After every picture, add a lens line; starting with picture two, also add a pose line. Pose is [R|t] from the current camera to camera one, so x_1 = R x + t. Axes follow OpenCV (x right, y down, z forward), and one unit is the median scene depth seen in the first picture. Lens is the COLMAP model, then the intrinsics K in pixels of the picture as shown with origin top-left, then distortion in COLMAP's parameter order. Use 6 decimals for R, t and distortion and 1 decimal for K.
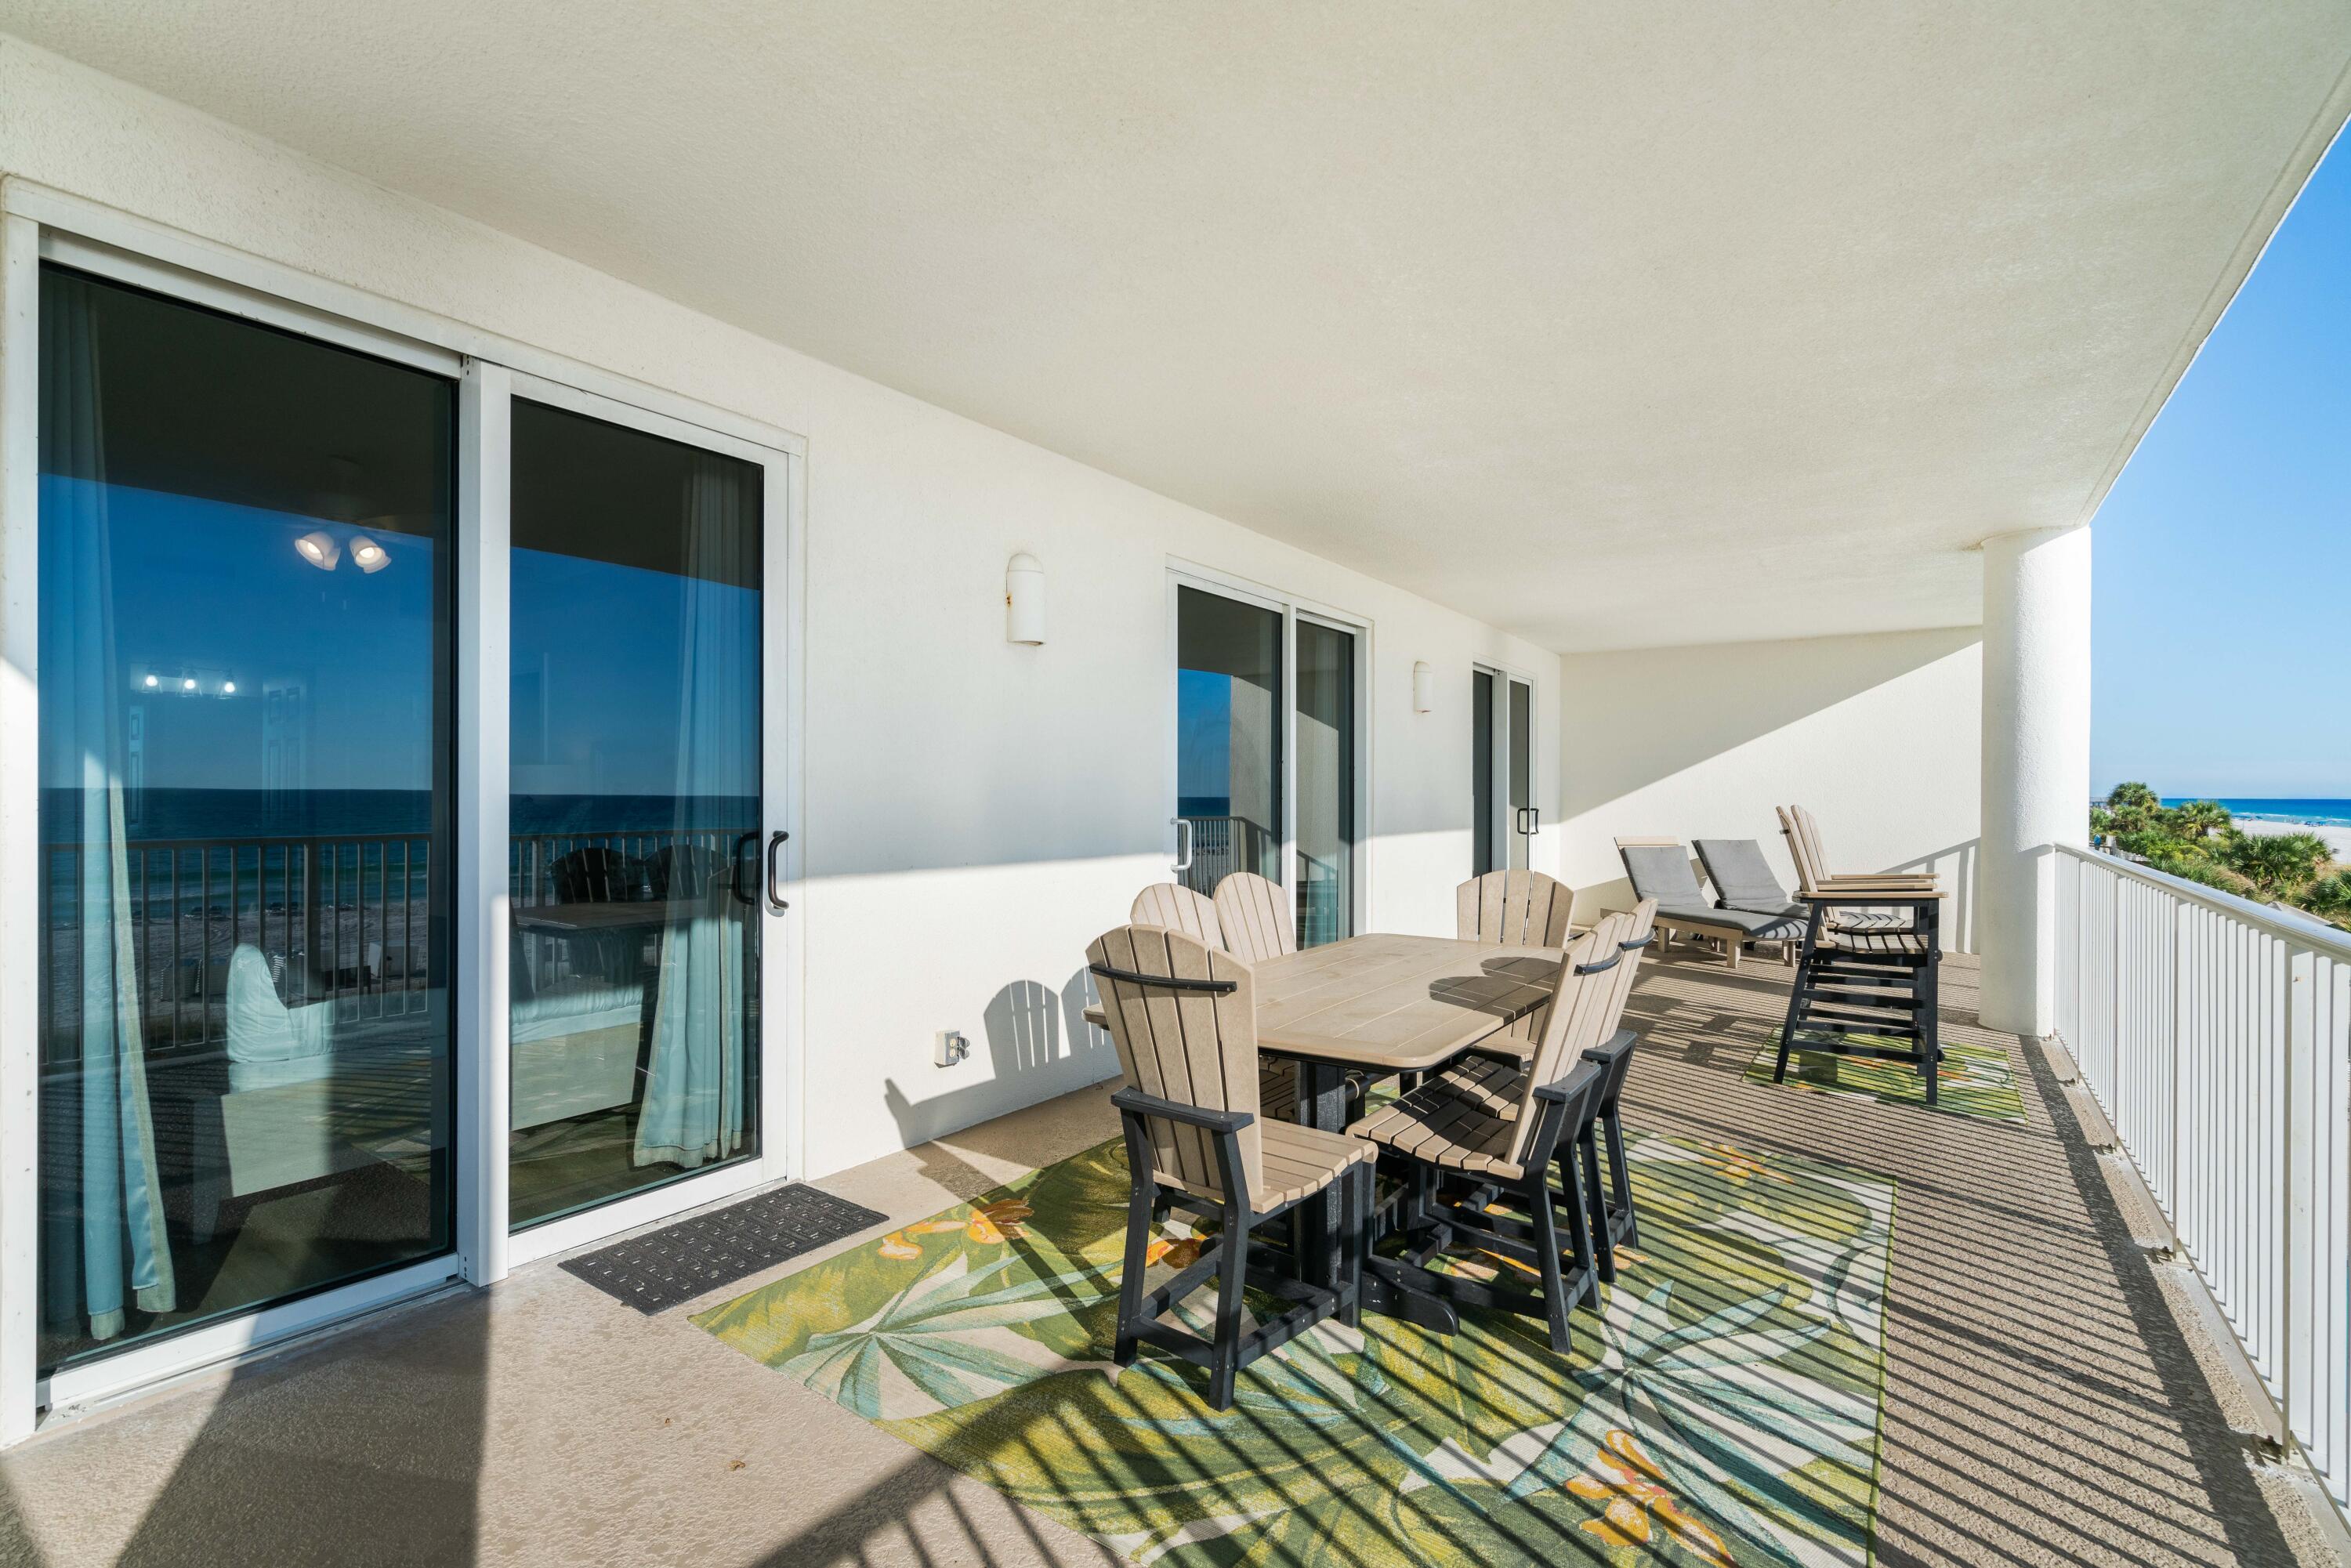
lens RADIAL K [[1086.9, 0, 1158.4], [0, 1086.9, 788.7], [0, 0, 1]] dist [-0.001484, -0.000051]
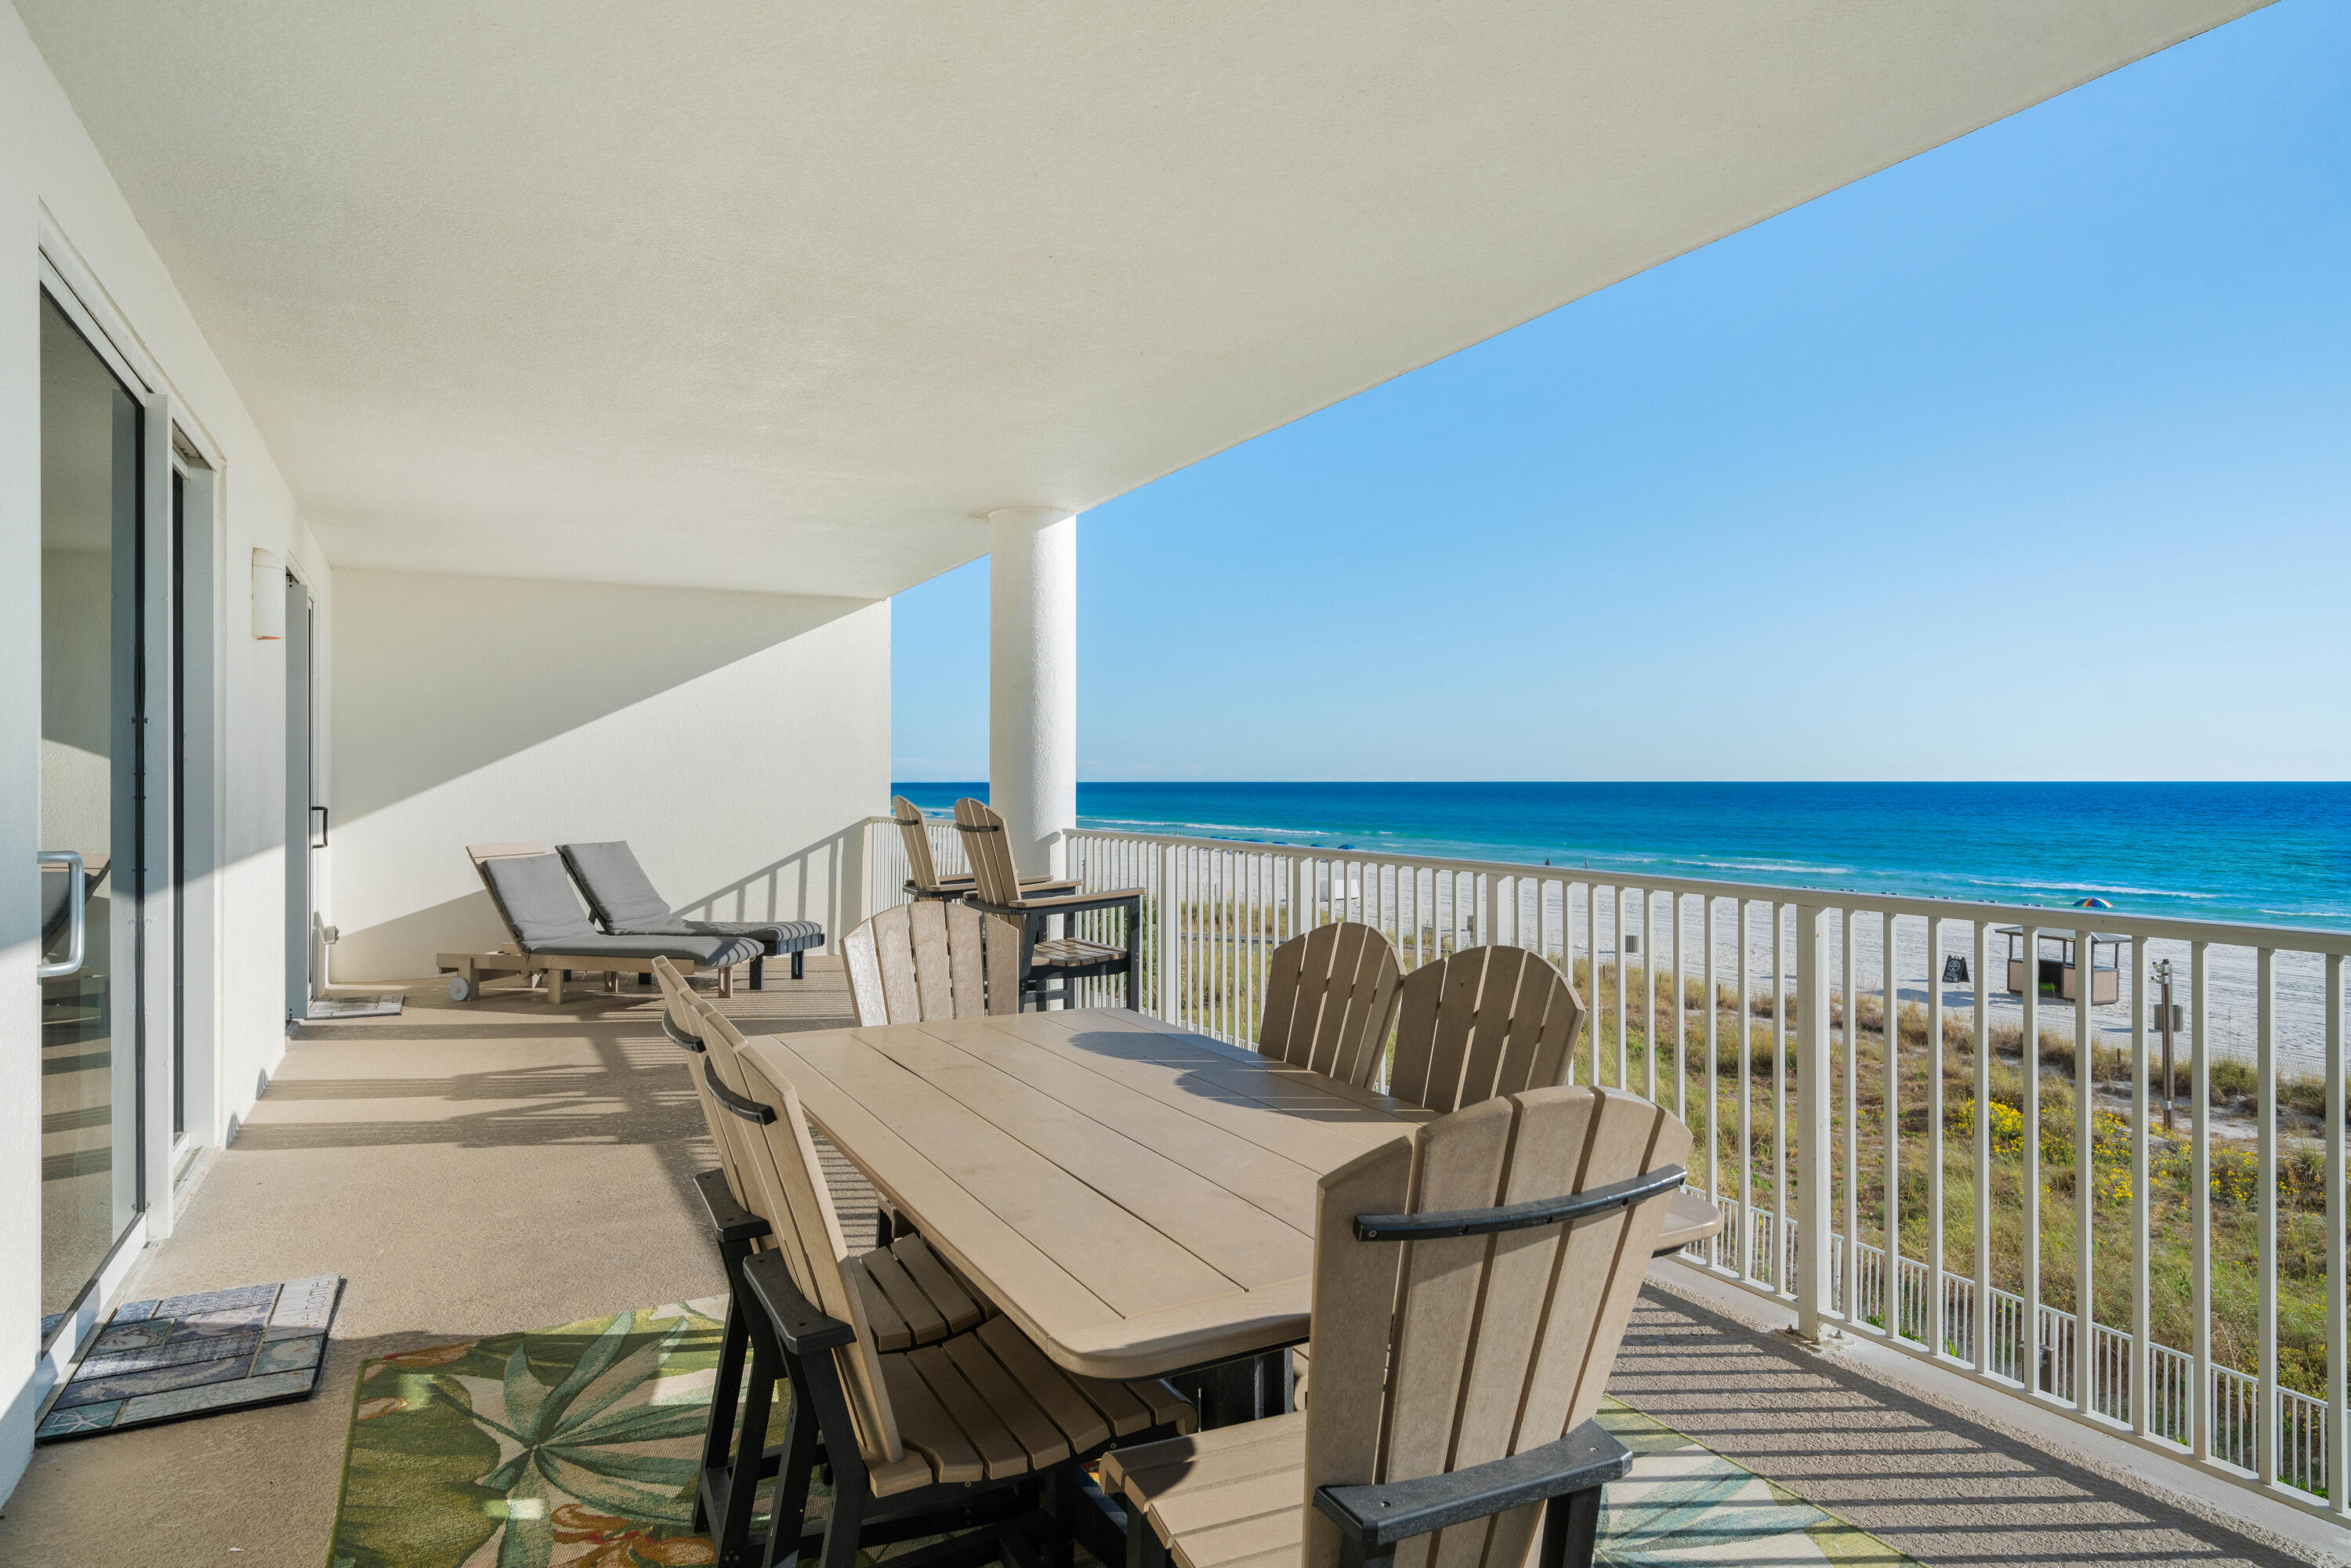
lens RADIAL K [[1358.5, 0, 1175.5], [0, 1358.5, 784.0], [0, 0, 1]] dist [0.002989, 0.001452]
pose [[0.455733, -0.008629, 0.890075, -0.299821], [0.001888, 0.999960, 0.008728, -0.002004], [-0.890115, -0.002297, 0.455731, 0.472399]]
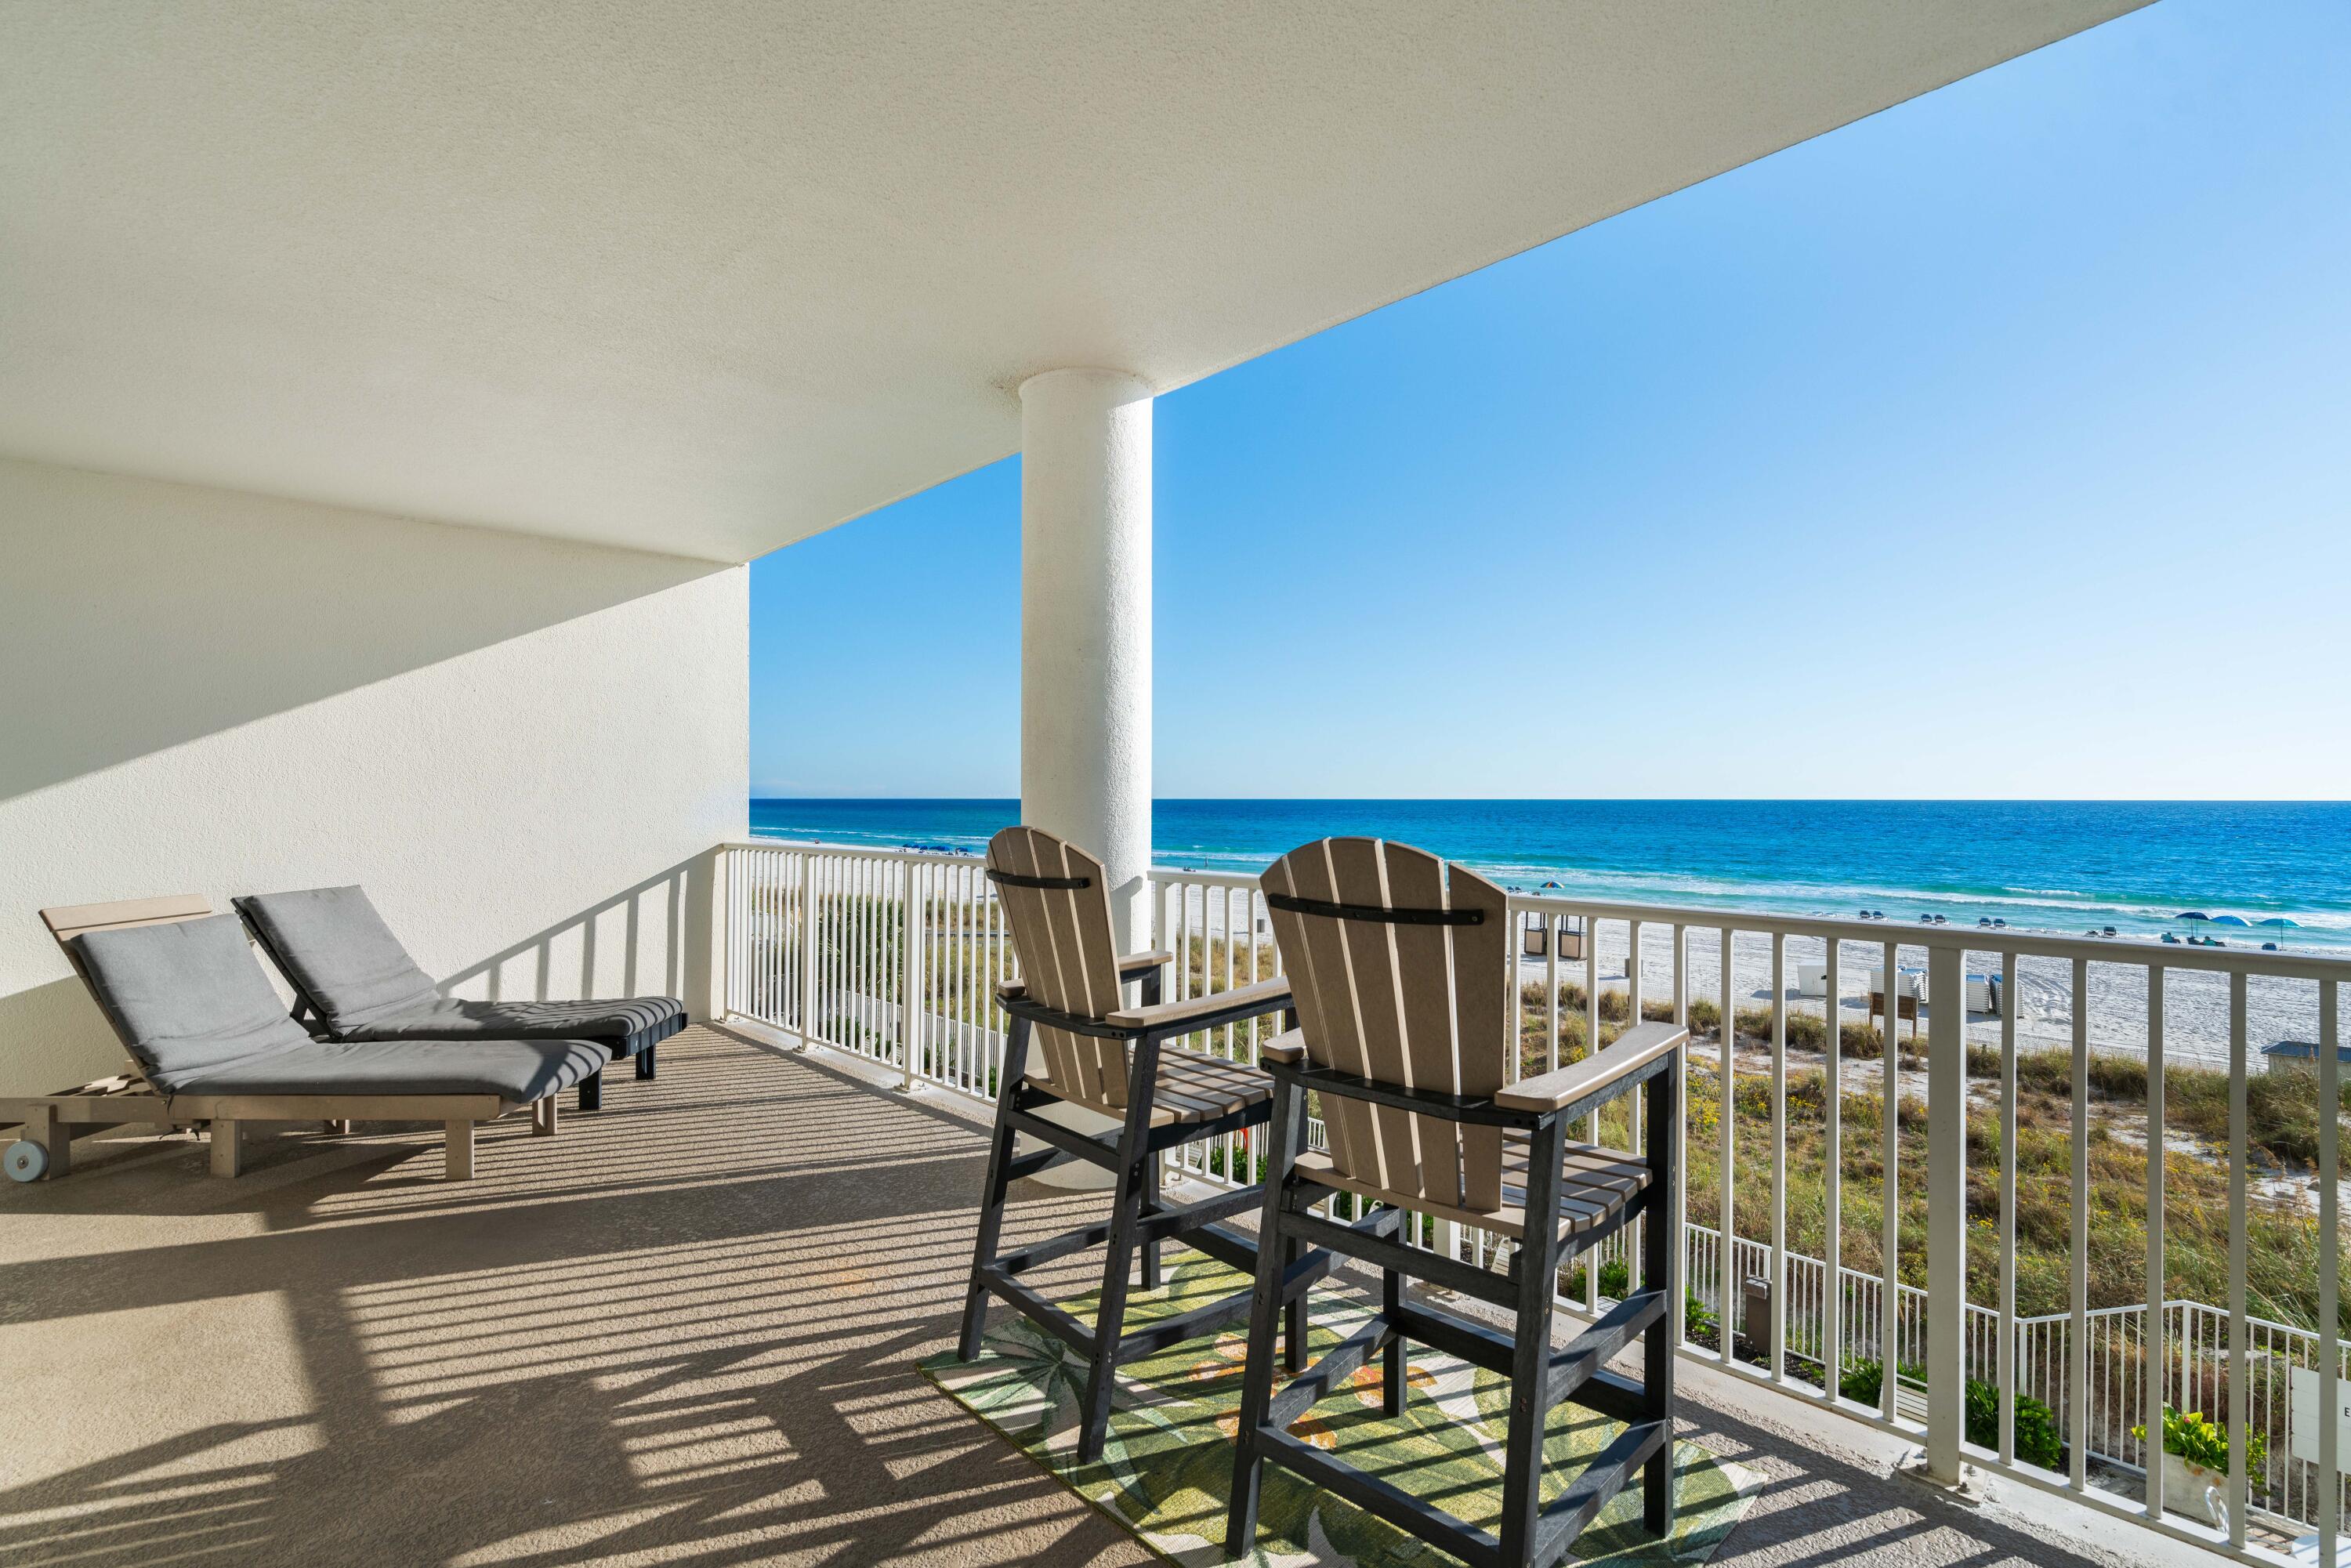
lens RADIAL K [[1068.2, 0, 1179.8], [0, 1068.2, 792.1], [0, 0, 1]] dist [-0.022881, 0.008711]
pose [[0.188054, -0.000162, 0.982159, 0.280378], [-0.003311, 0.999994, 0.000799, 0.002976], [-0.982153, -0.003402, 0.188053, 1.164123]]
